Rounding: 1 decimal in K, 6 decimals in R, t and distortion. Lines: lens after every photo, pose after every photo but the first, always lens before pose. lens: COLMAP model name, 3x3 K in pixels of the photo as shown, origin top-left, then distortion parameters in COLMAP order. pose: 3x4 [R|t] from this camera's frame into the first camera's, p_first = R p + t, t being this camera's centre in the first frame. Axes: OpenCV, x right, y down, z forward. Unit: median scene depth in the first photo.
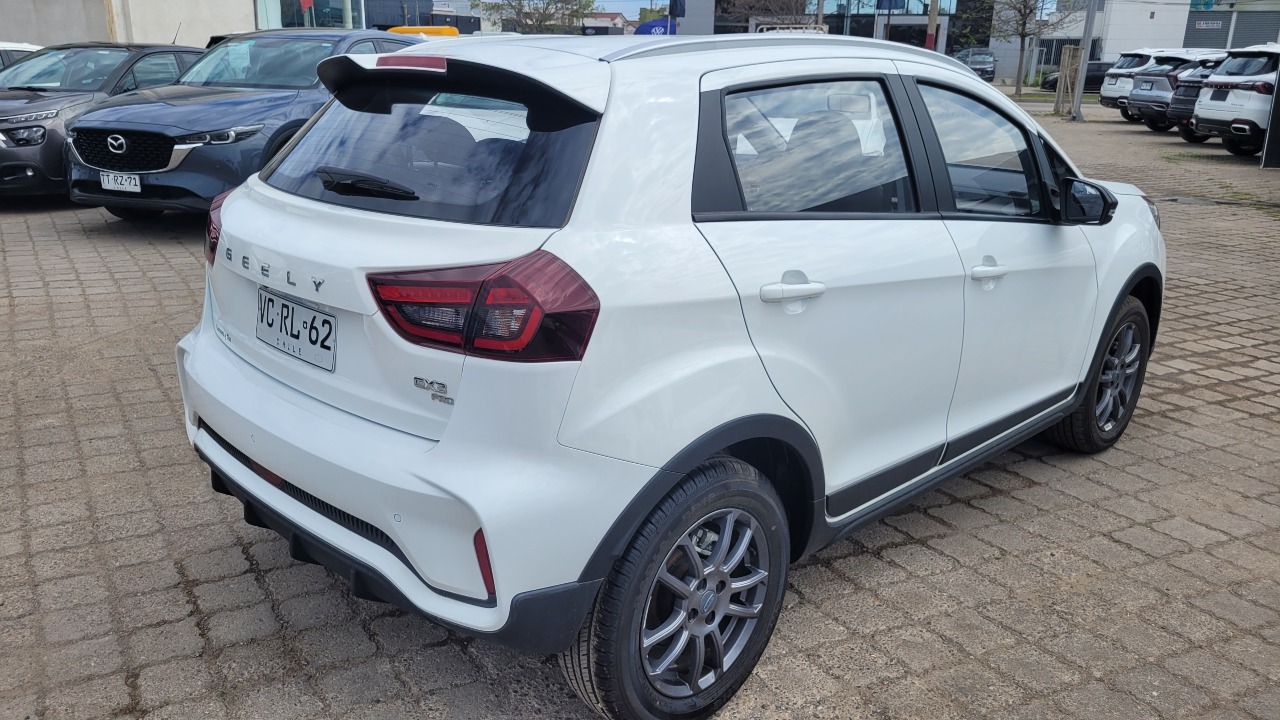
lens RADIAL K [[967.5, 0, 613.6], [0, 967.5, 365.8], [0, 0, 1]] dist [0.025734, -0.028396]
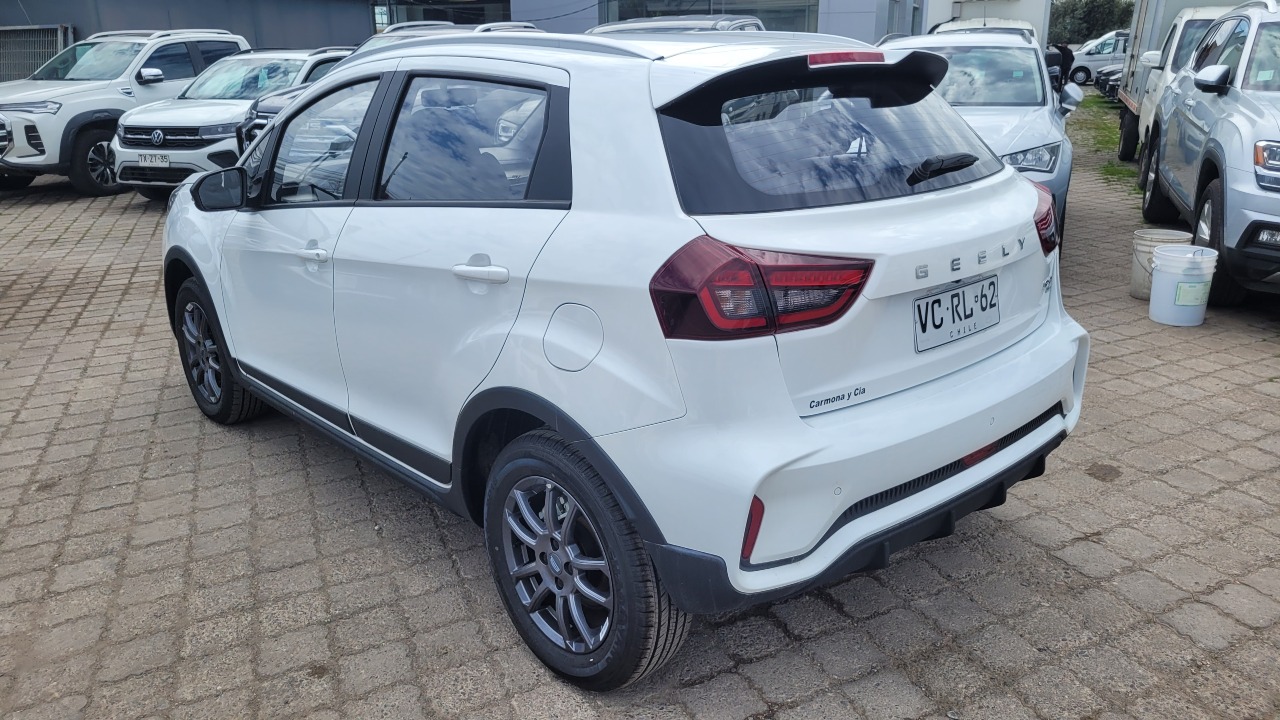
lens RADIAL K [[967.5, 0, 638.3], [0, 967.5, 358.4], [0, 0, 1]] dist [0.025734, -0.028396]
pose [[0.040132, -0.311997, 0.949235, -1.285582], [0.318182, 0.904537, 0.283854, -0.381345], [-0.947180, 0.290638, 0.135573, 1.139699]]
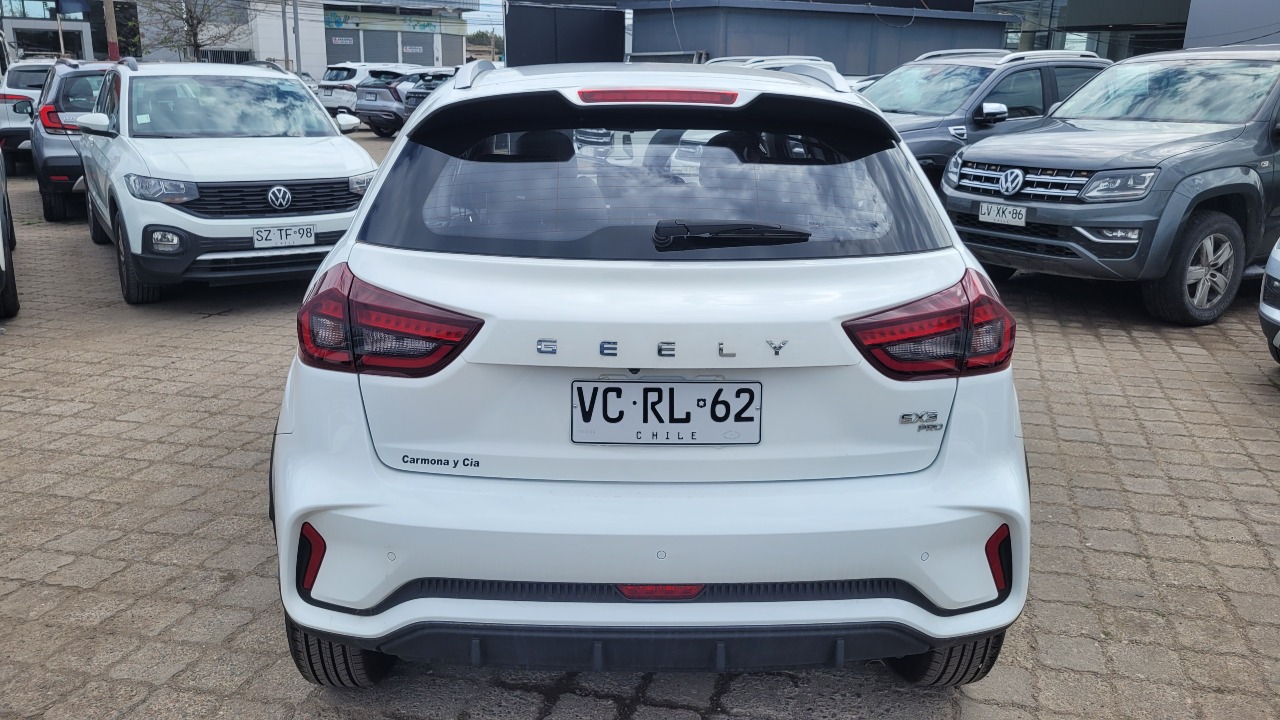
lens RADIAL K [[967.5, 0, 626.1], [0, 967.5, 364.0], [0, 0, 1]] dist [0.025734, -0.028396]
pose [[0.675561, -0.207893, 0.707388, -0.895593], [0.215479, 0.973207, 0.080230, -0.147887], [-0.705114, 0.098227, 0.702258, 0.404498]]
